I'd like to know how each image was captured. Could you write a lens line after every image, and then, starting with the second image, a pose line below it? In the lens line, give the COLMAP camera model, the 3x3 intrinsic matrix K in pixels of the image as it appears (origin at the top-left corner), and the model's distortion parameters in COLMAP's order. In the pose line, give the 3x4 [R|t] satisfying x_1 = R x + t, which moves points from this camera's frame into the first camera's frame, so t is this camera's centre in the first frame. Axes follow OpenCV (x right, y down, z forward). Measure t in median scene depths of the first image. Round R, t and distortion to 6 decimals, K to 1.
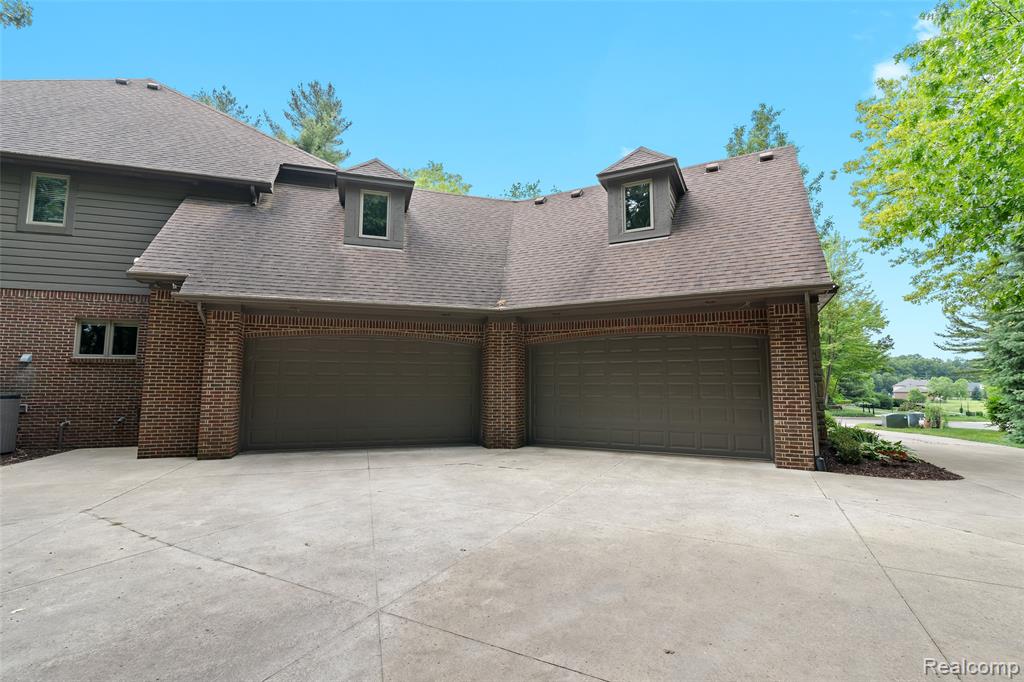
lens RADIAL K [[464.9, 0, 512.9], [0, 464.9, 338.1], [0, 0, 1]] dist [-0.016871, 0.005781]
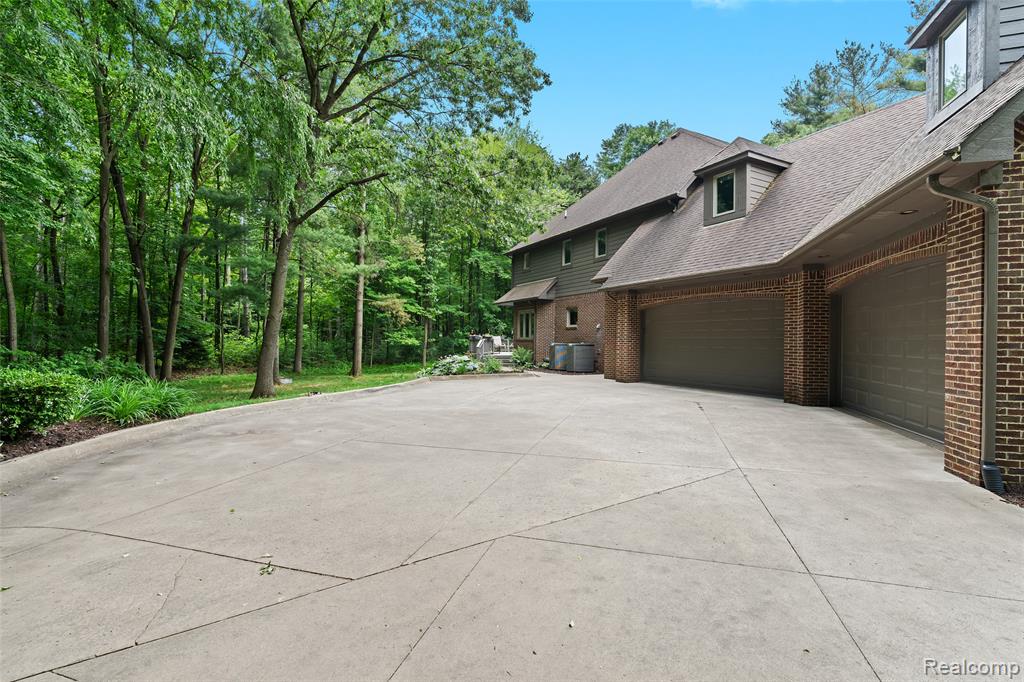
lens RADIAL K [[464.9, 0, 512.9], [0, 464.9, 338.1], [0, 0, 1]] dist [-0.016871, 0.005781]
pose [[0.178272, -0.004970, -0.983969, 0.820667], [0.094506, 0.995451, 0.012094, 0.033230], [0.979432, -0.095147, 0.177930, 0.266126]]
